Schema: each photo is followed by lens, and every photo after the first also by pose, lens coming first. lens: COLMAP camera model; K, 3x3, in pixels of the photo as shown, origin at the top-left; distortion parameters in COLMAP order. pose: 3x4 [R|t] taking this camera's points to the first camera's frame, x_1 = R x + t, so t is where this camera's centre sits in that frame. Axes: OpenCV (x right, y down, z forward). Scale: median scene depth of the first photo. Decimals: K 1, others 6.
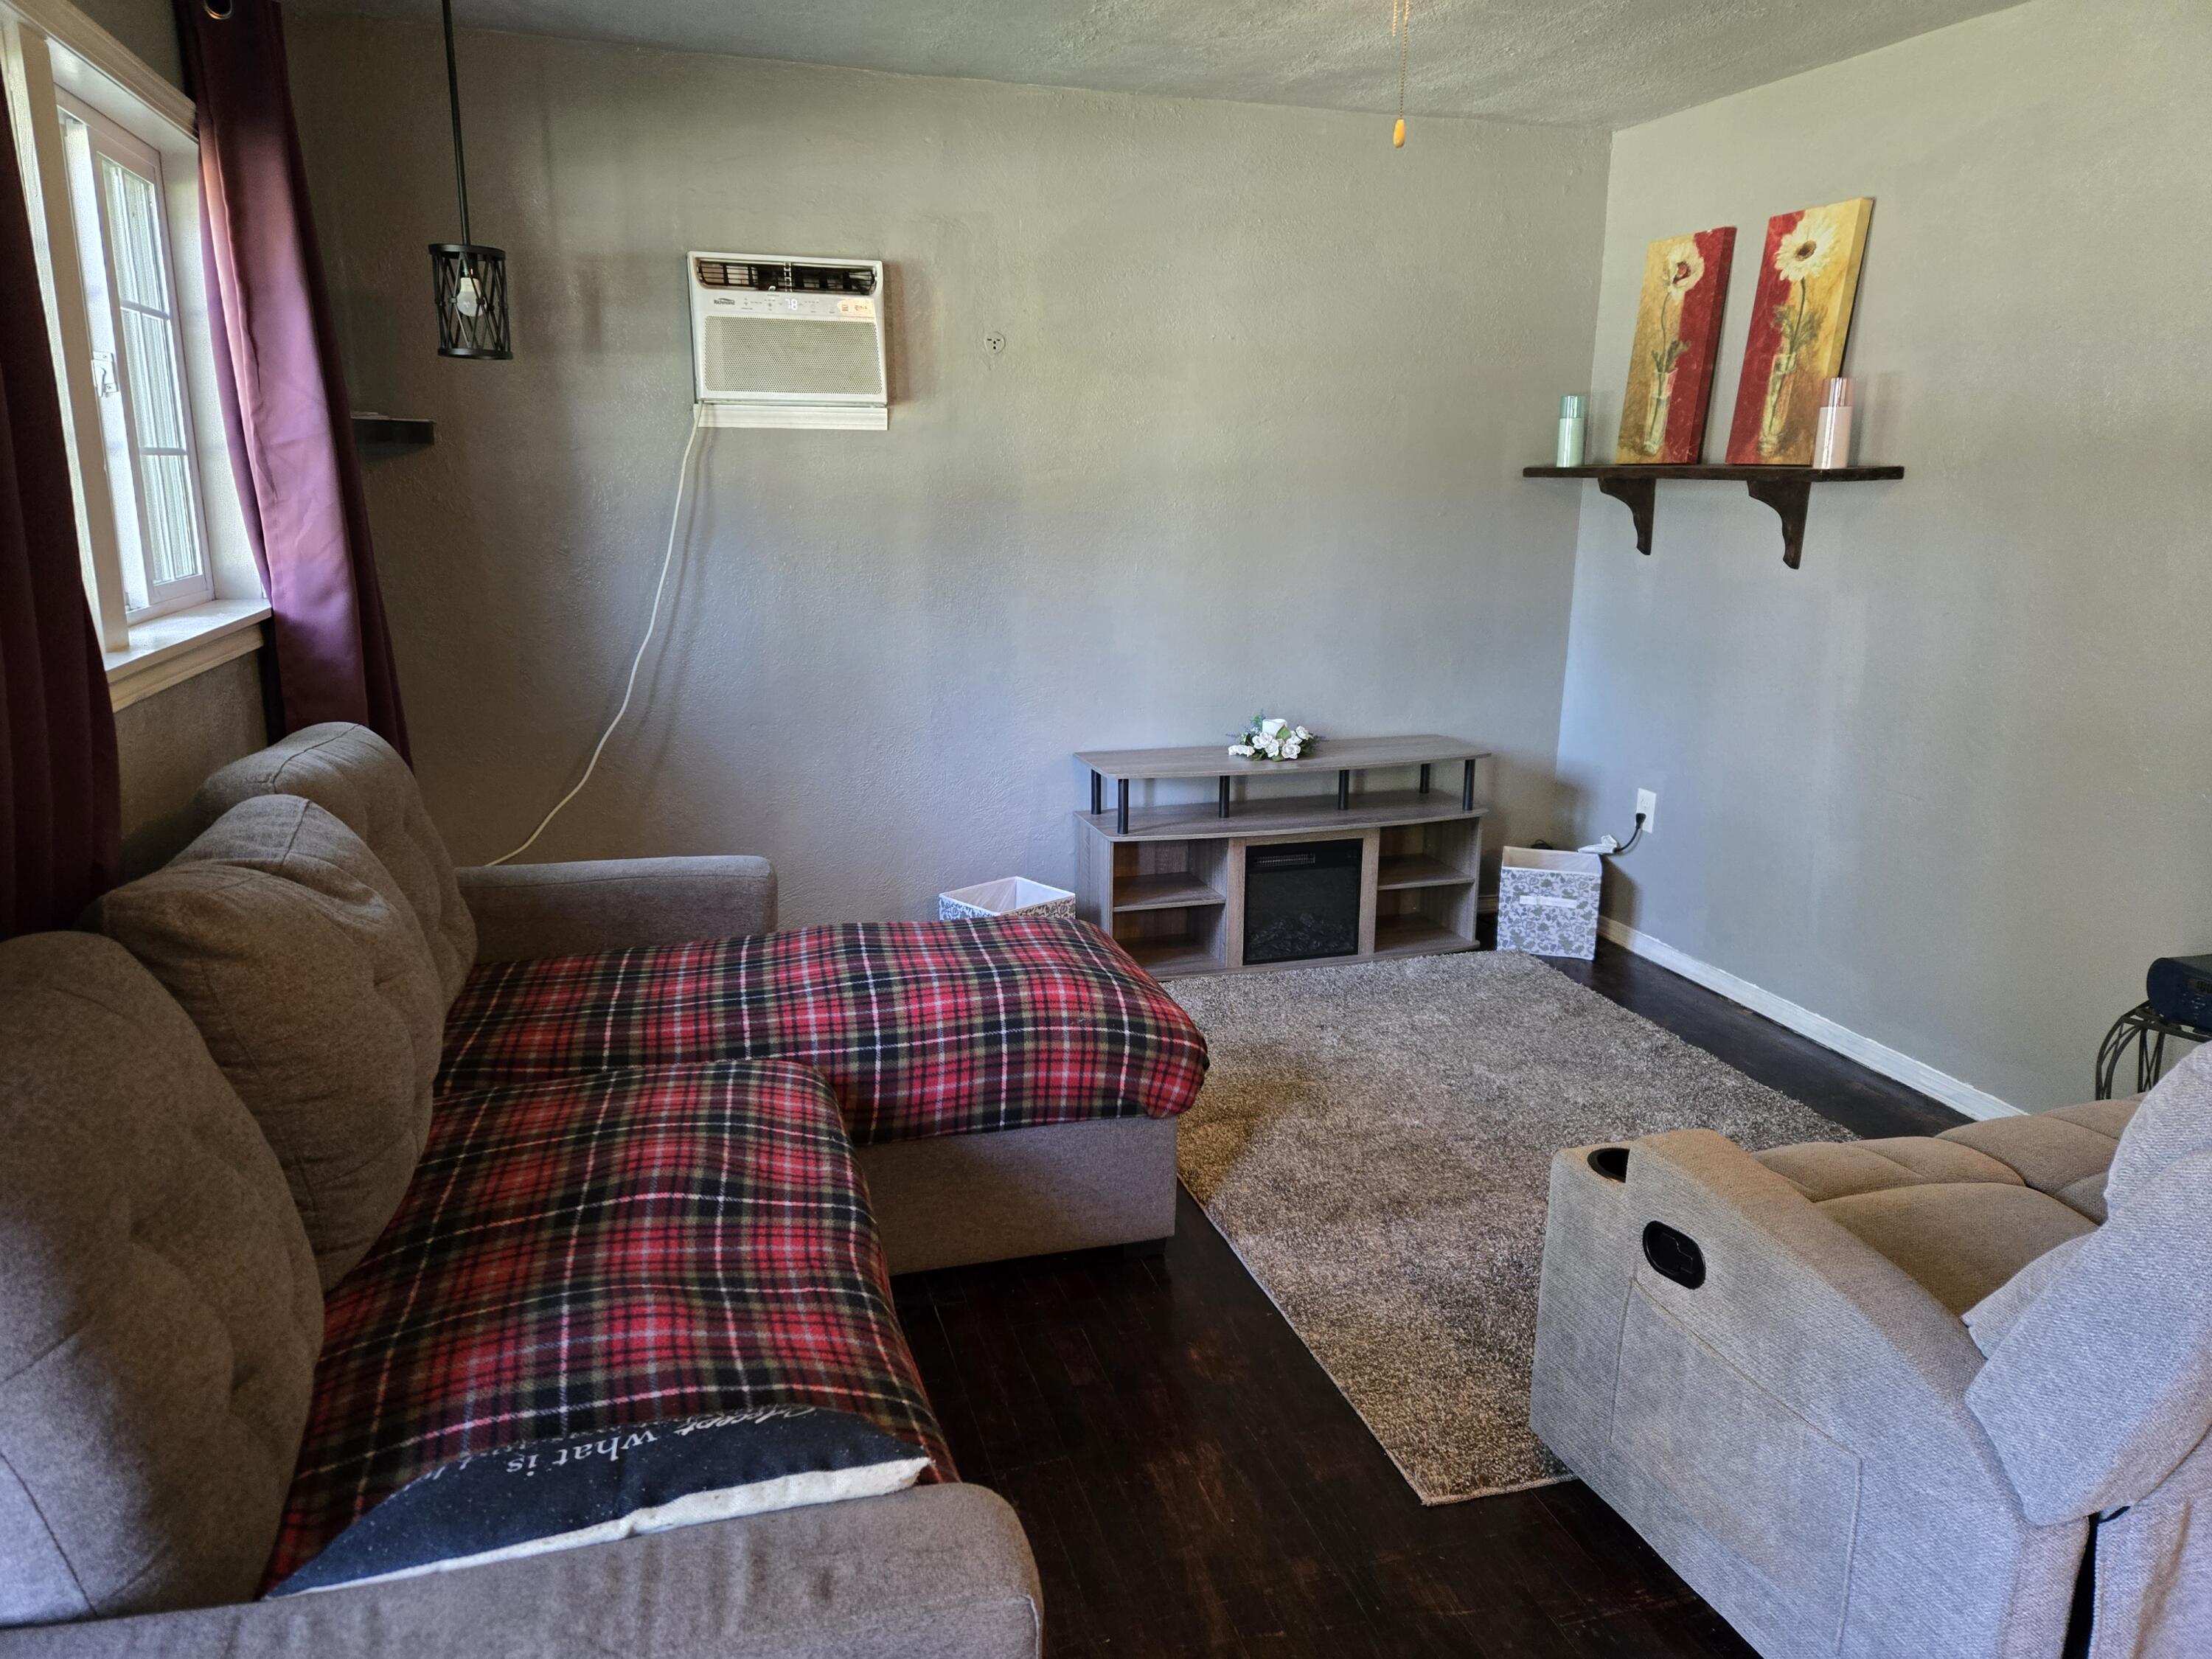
lens RADIAL K [[1466.2, 0, 1098.8], [0, 1466.2, 805.1], [0, 0, 1]] dist [0.062857, -0.055255]
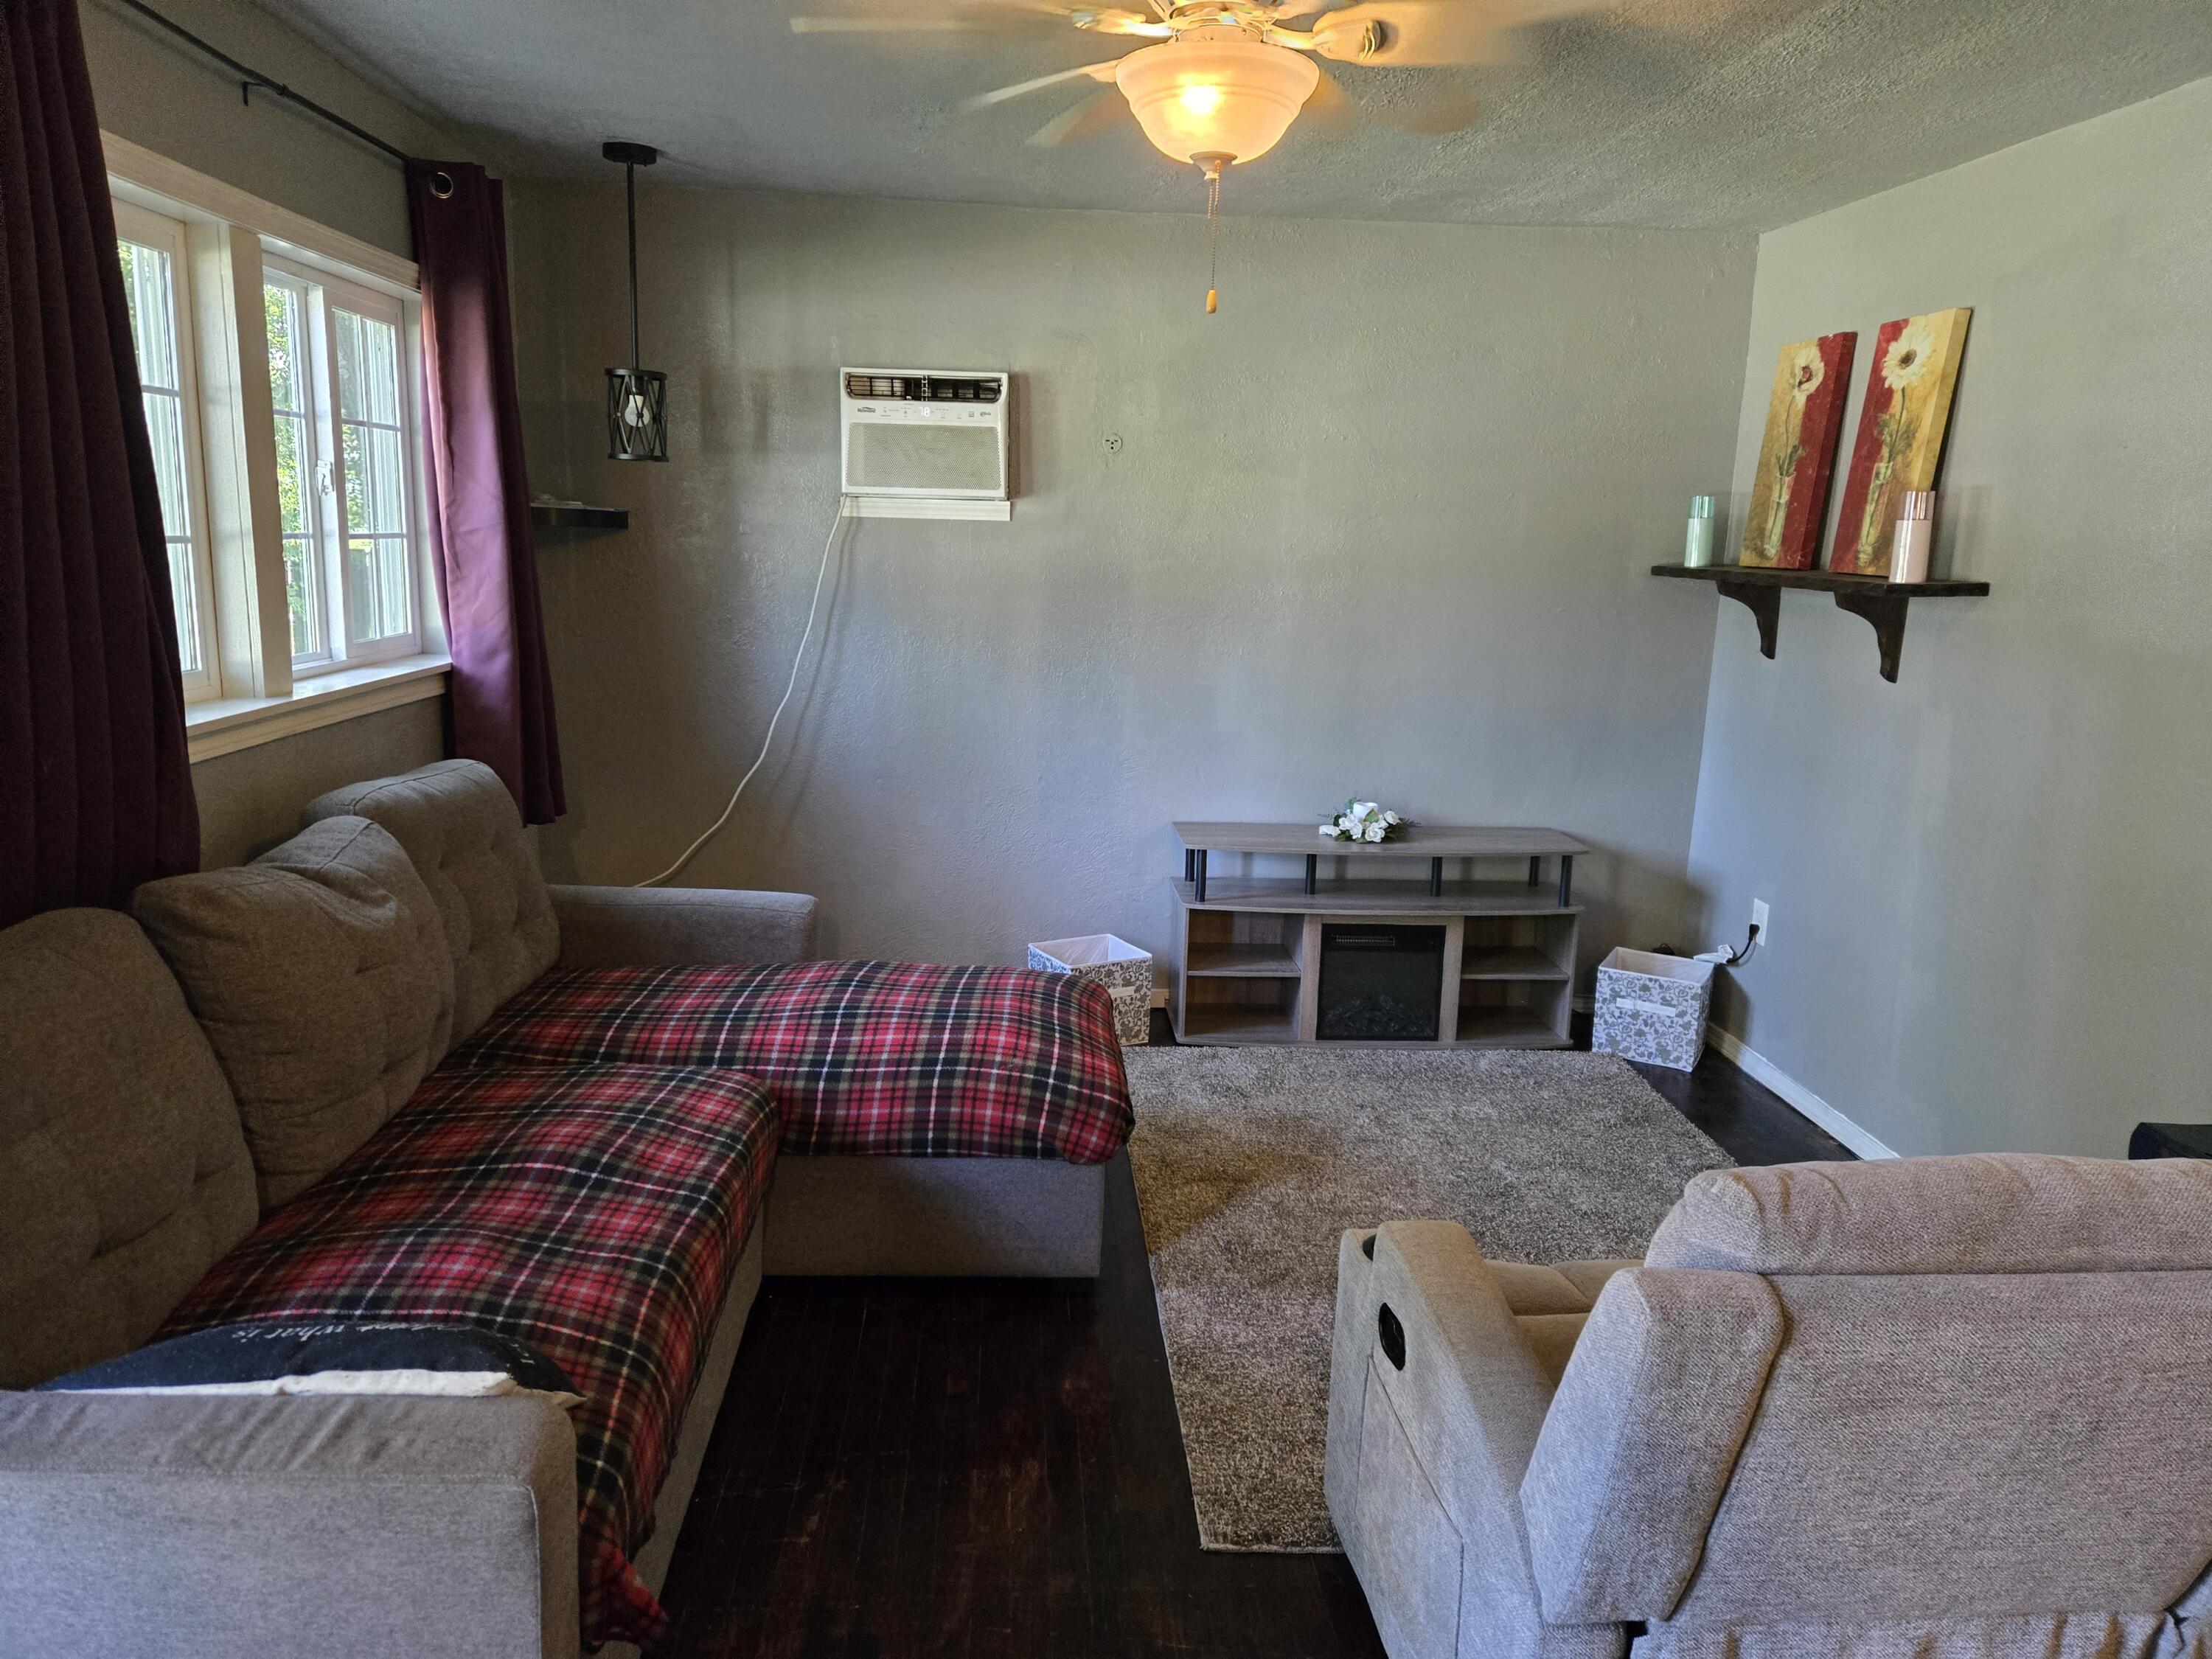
lens RADIAL K [[1459.4, 0, 1097.0], [0, 1459.4, 789.6], [0, 0, 1]] dist [0.063191, -0.055756]
pose [[0.970878, 0.061514, -0.231543, 0.210778], [-0.072950, 0.996486, -0.041147, -0.014167], [0.228198, 0.056840, 0.971954, -0.048100]]
